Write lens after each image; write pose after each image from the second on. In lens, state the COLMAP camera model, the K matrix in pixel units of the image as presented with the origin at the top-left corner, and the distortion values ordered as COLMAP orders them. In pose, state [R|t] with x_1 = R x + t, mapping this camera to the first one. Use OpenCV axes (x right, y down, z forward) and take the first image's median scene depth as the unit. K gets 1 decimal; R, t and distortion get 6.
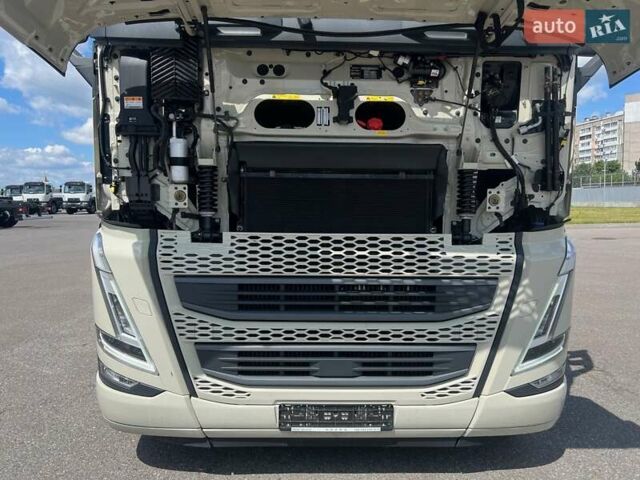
lens RADIAL K [[481.8, 0, 316.6], [0, 481.8, 242.3], [0, 0, 1]] dist [-0.000789, 0.023849]
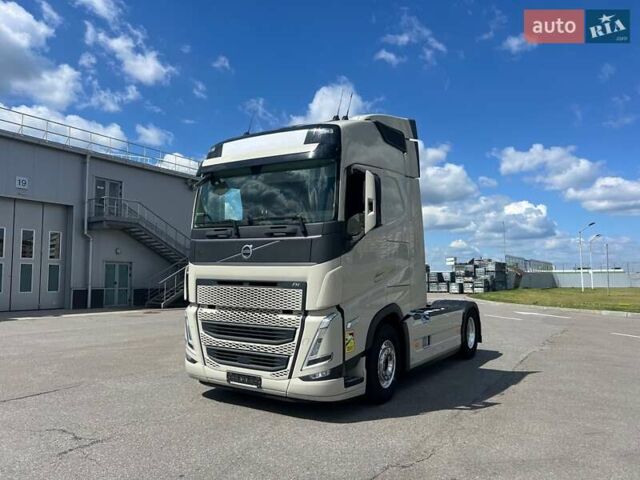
lens RADIAL K [[482.3, 0, 300.5], [0, 482.3, 235.3], [0, 0, 1]] dist [0.041611, -0.044815]
pose [[0.818680, -0.043621, -0.572591, 1.784362], [-0.054722, 0.986647, -0.153406, -0.016488], [0.571636, 0.156923, 0.805361, -1.014678]]
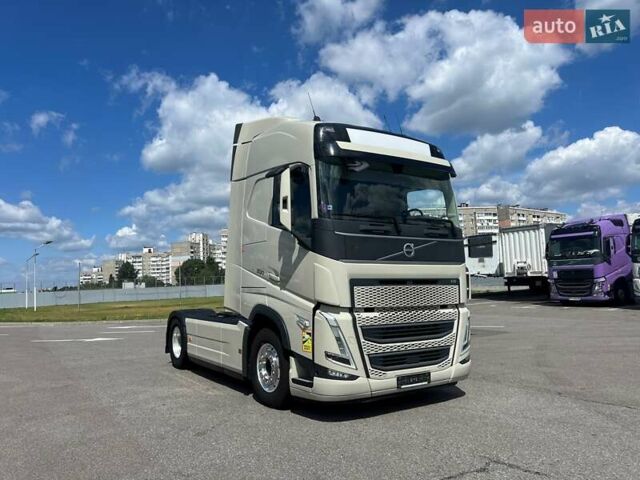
lens RADIAL K [[481.8, 0, 297.1], [0, 481.8, 230.8], [0, 0, 1]] dist [-0.000789, 0.023849]
pose [[0.867511, 0.033594, 0.496282, -1.760026], [0.072258, 0.978623, -0.192552, 0.040684], [-0.492142, 0.202901, 0.846539, -0.986256]]
